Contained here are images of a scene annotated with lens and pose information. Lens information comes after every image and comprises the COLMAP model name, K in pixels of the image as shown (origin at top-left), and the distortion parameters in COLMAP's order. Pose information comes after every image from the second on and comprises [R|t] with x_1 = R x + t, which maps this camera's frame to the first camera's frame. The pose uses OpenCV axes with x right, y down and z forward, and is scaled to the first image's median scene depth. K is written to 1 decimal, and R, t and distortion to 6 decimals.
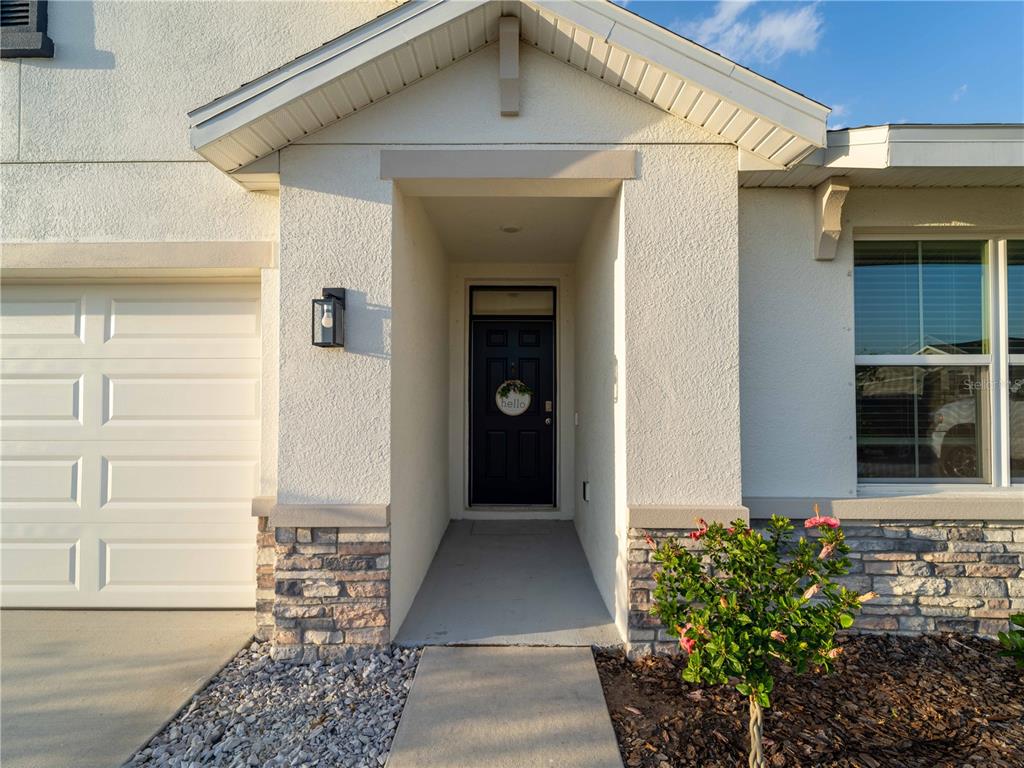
lens RADIAL K [[454.2, 0, 512.4], [0, 454.2, 387.1], [0, 0, 1]] dist [0.001636, -0.000094]
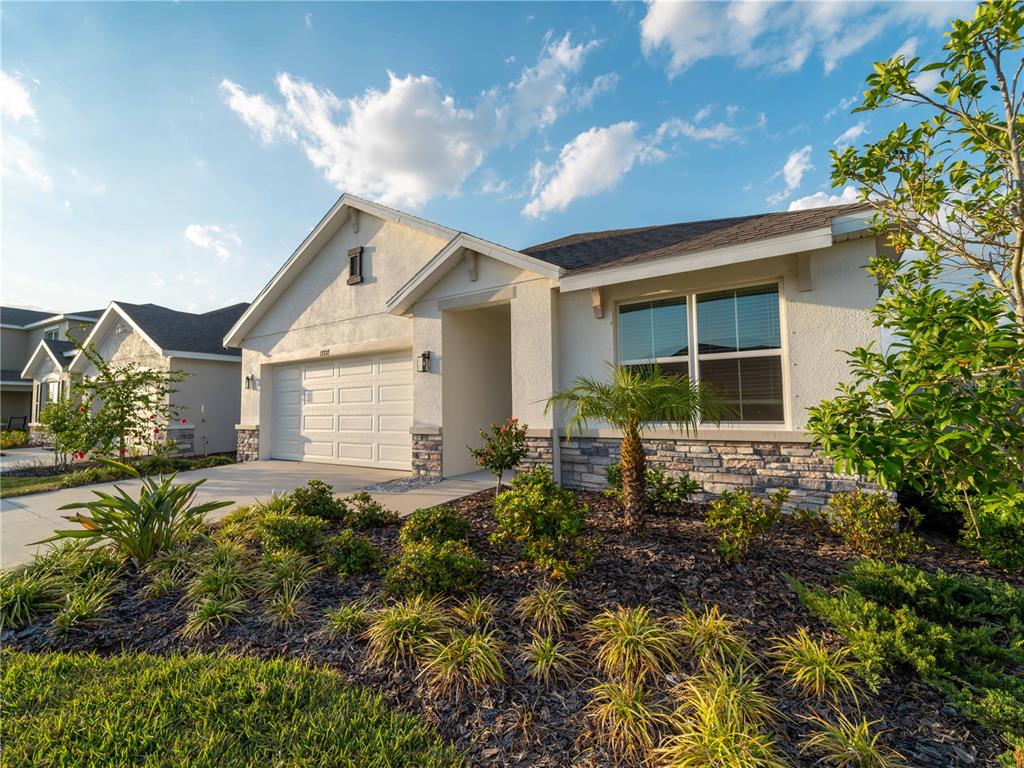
lens RADIAL K [[454.2, 0, 505.4], [0, 454.2, 382.0], [0, 0, 1]] dist [0.001636, -0.000094]
pose [[0.830515, -0.045645, -0.555123, 1.532842], [0.025920, 0.998724, -0.043341, 0.106548], [0.556393, 0.021607, 0.830638, -1.049042]]
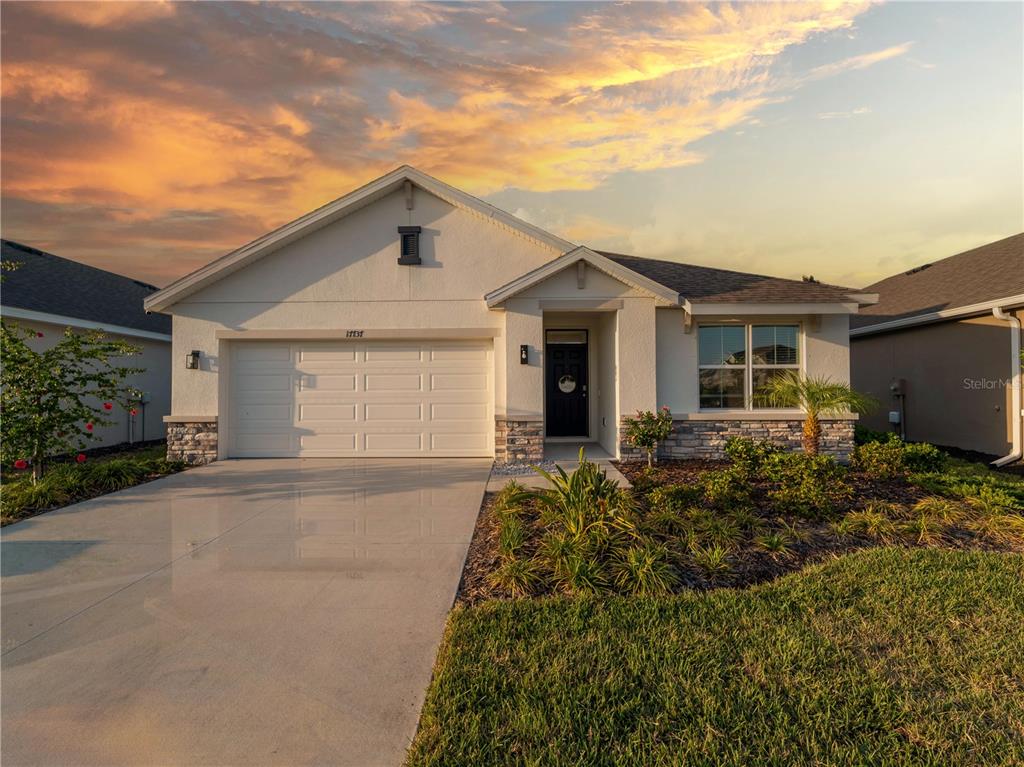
lens RADIAL K [[454.2, 0, 511.0], [0, 454.2, 382.3], [0, 0, 1]] dist [0.001636, -0.000094]
pose [[0.999810, -0.004546, -0.018958, -0.406756], [0.004417, 0.999967, -0.006823, 0.055168], [0.018989, 0.006738, 0.999797, -2.007813]]
